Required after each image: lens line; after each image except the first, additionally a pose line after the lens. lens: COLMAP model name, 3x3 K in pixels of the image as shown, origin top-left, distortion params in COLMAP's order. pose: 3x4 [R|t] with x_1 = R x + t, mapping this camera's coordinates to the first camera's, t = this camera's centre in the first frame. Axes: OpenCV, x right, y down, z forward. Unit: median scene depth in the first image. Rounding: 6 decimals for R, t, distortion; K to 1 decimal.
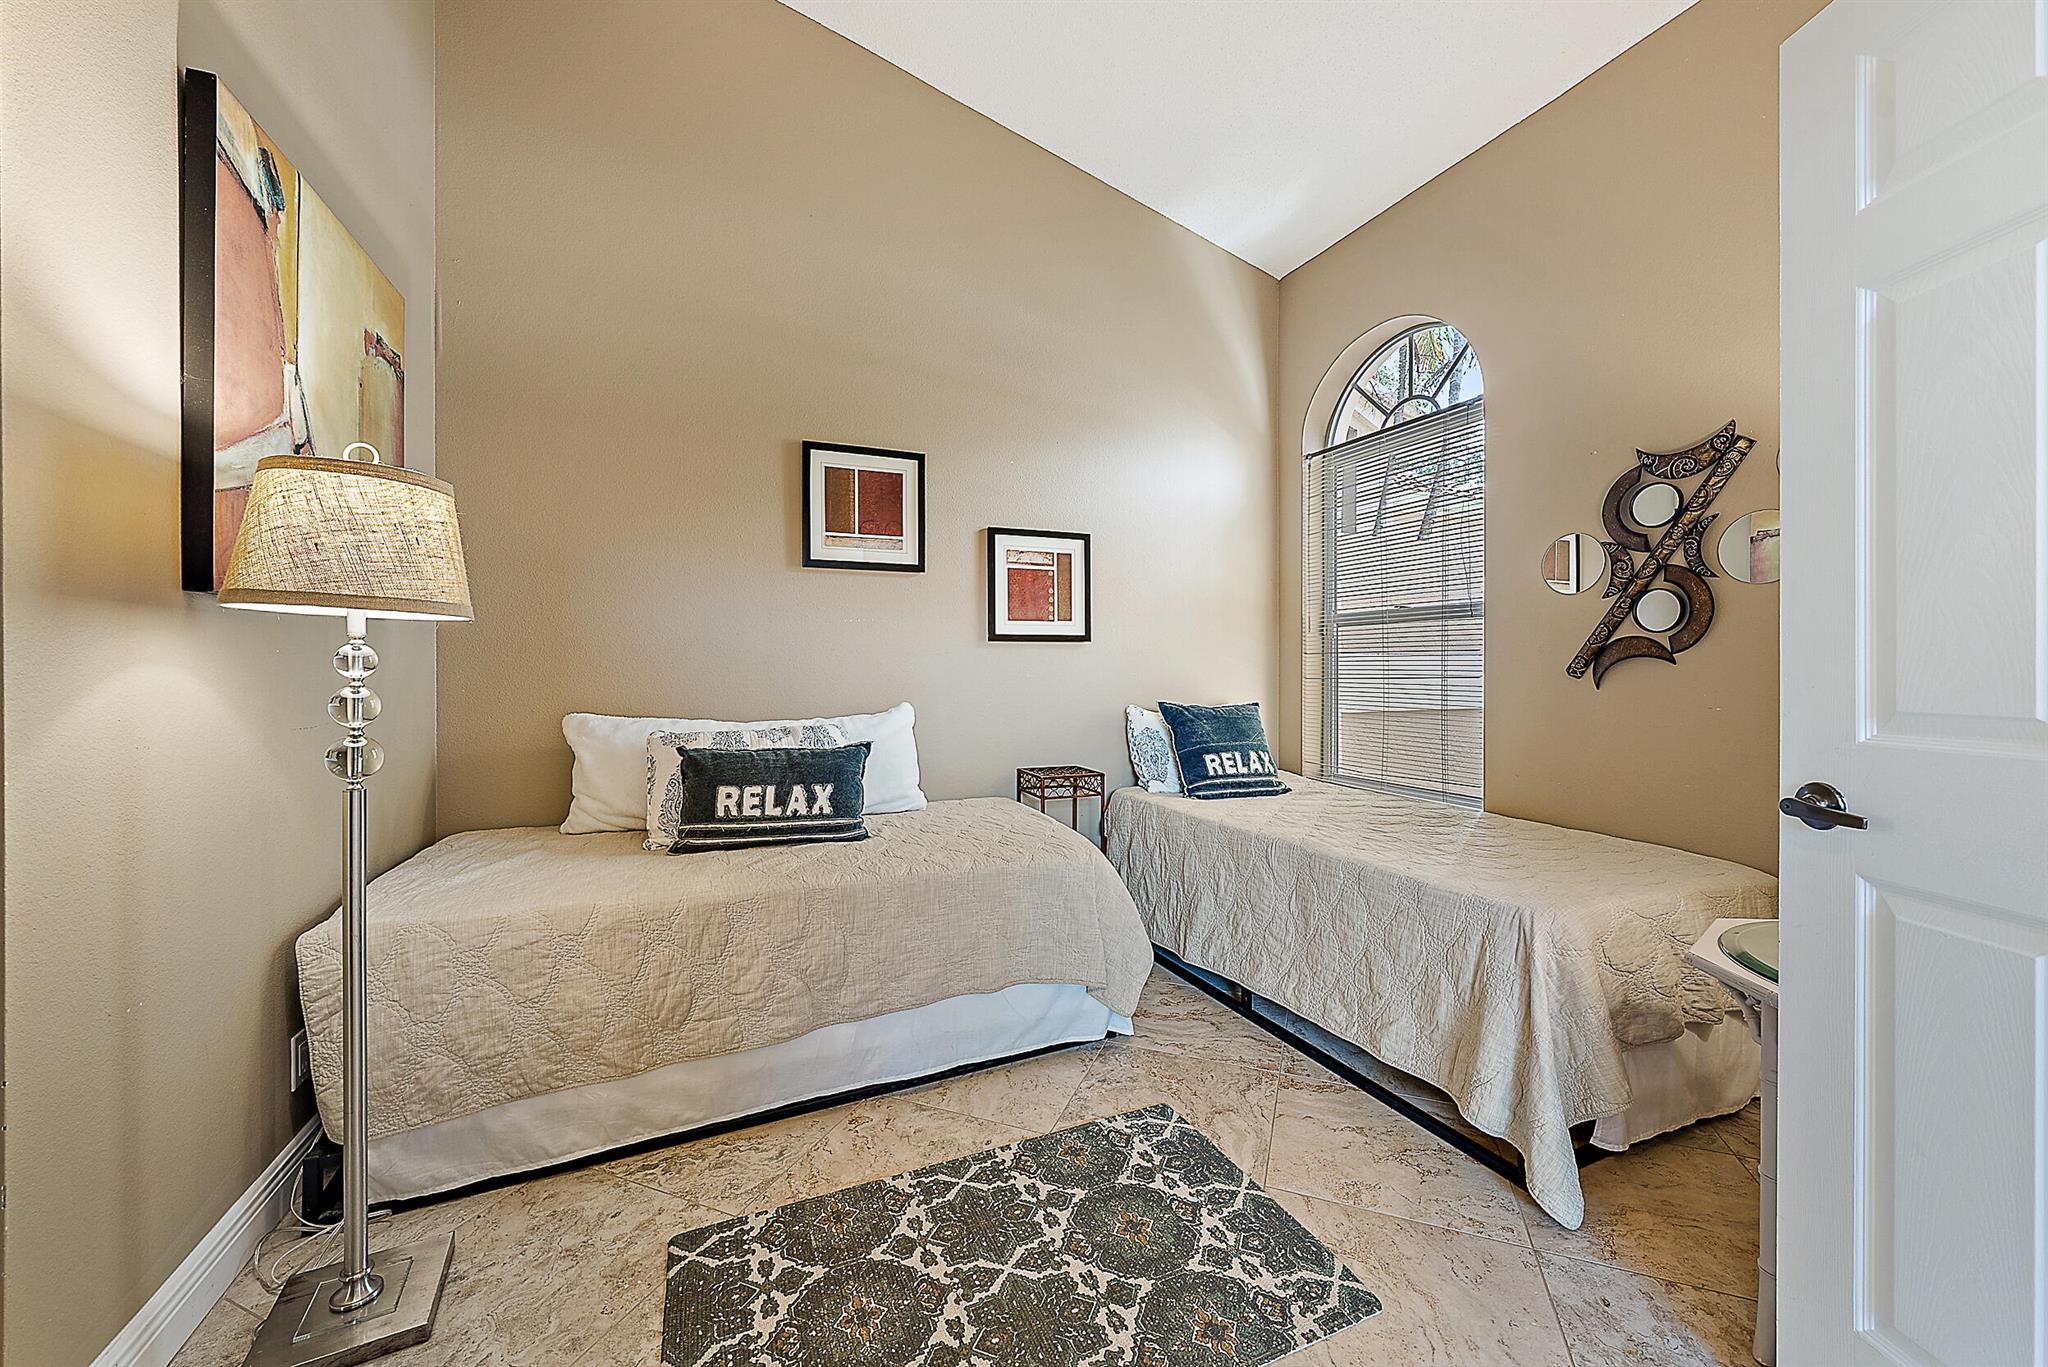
lens RADIAL K [[765.5, 0, 1026.3], [0, 765.5, 672.5], [0, 0, 1]] dist [0.000744, 0.000084]
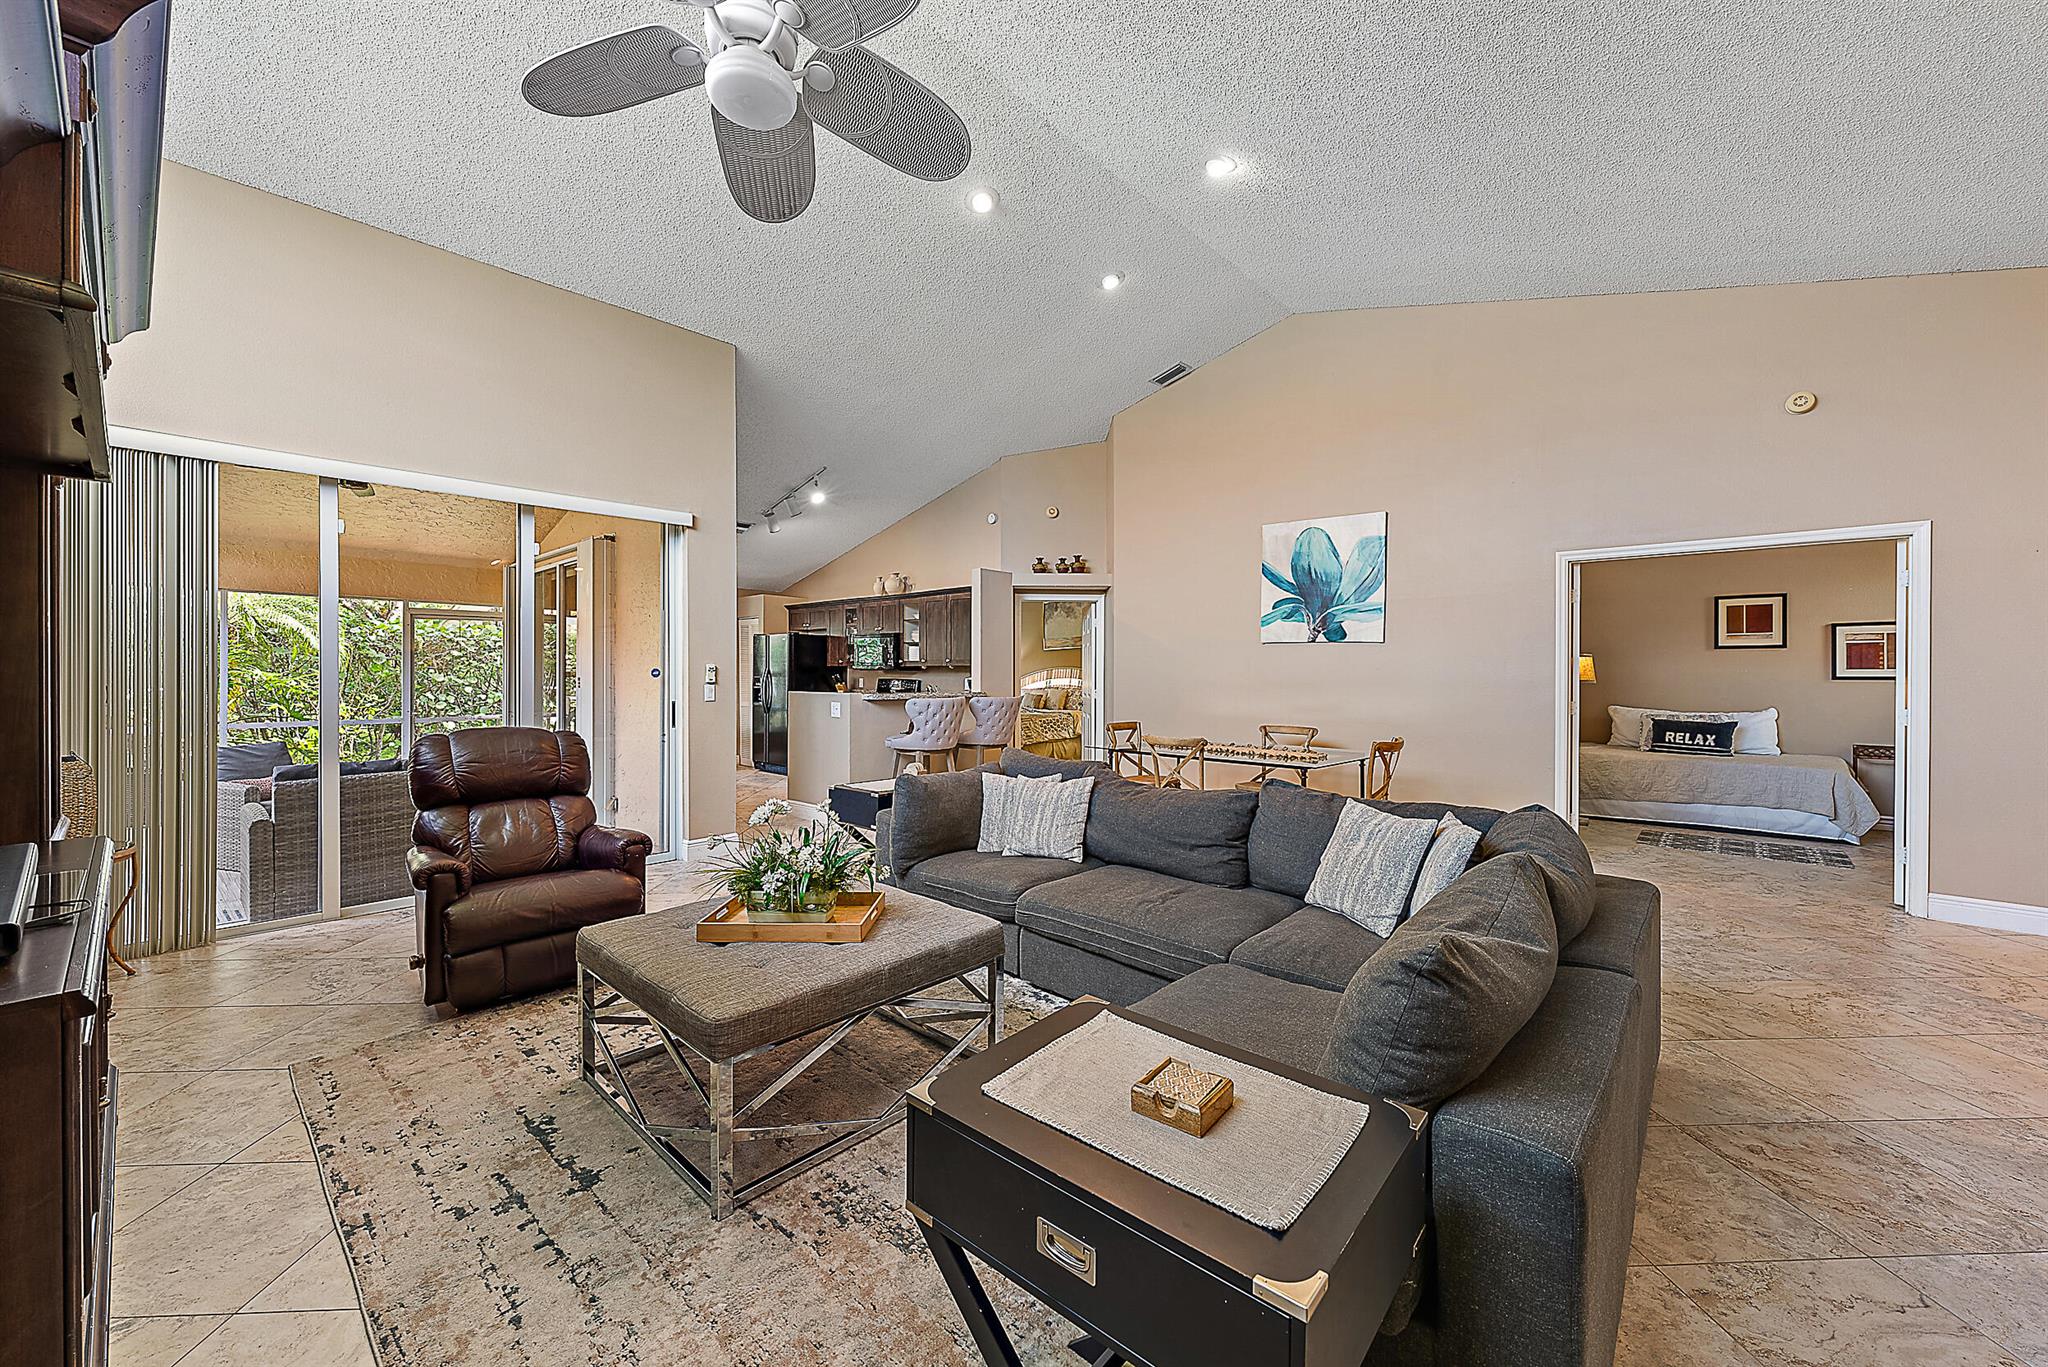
lens RADIAL K [[787.6, 0, 1031.0], [0, 787.6, 671.0], [0, 0, 1]] dist [-0.000993, -0.000058]
pose [[0.421335, 0.002292, -0.906902, 1.149714], [-0.004688, 0.999989, 0.000350, -0.066313], [0.906893, 0.004104, 0.421341, -2.184892]]
